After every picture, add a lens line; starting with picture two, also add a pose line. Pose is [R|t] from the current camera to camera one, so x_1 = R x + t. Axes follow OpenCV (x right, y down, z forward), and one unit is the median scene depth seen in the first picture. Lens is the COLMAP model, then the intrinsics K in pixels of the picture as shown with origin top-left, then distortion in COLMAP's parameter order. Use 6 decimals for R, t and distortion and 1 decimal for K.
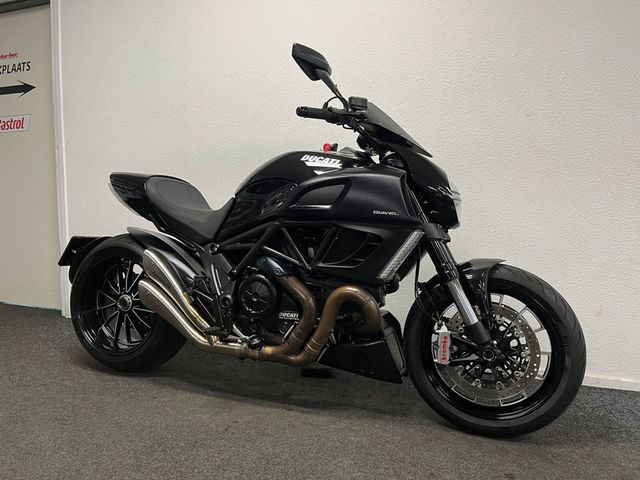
lens RADIAL K [[487.0, 0, 320.0], [0, 487.0, 240.0], [0, 0, 1]] dist [-0.008761, -0.001725]
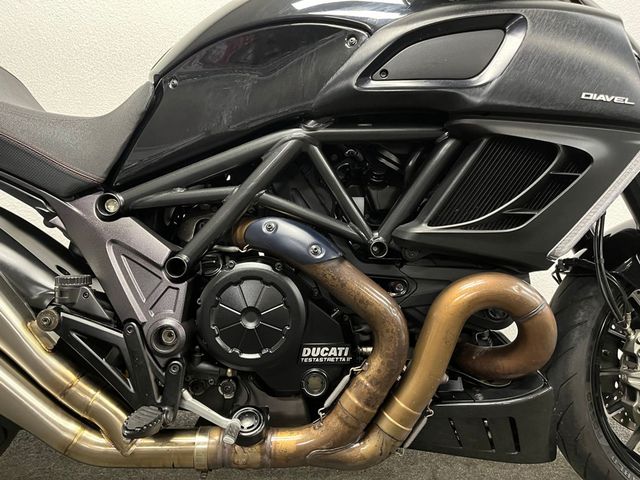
lens RADIAL K [[487.0, 0, 320.0], [0, 487.0, 240.0], [0, 0, 1]] dist [-0.008761, -0.001725]
pose [[0.911973, -0.039551, 0.408340, -0.238278], [0.030009, 0.999107, 0.029751, 0.041937], [-0.409152, -0.014878, 0.912345, 0.602726]]
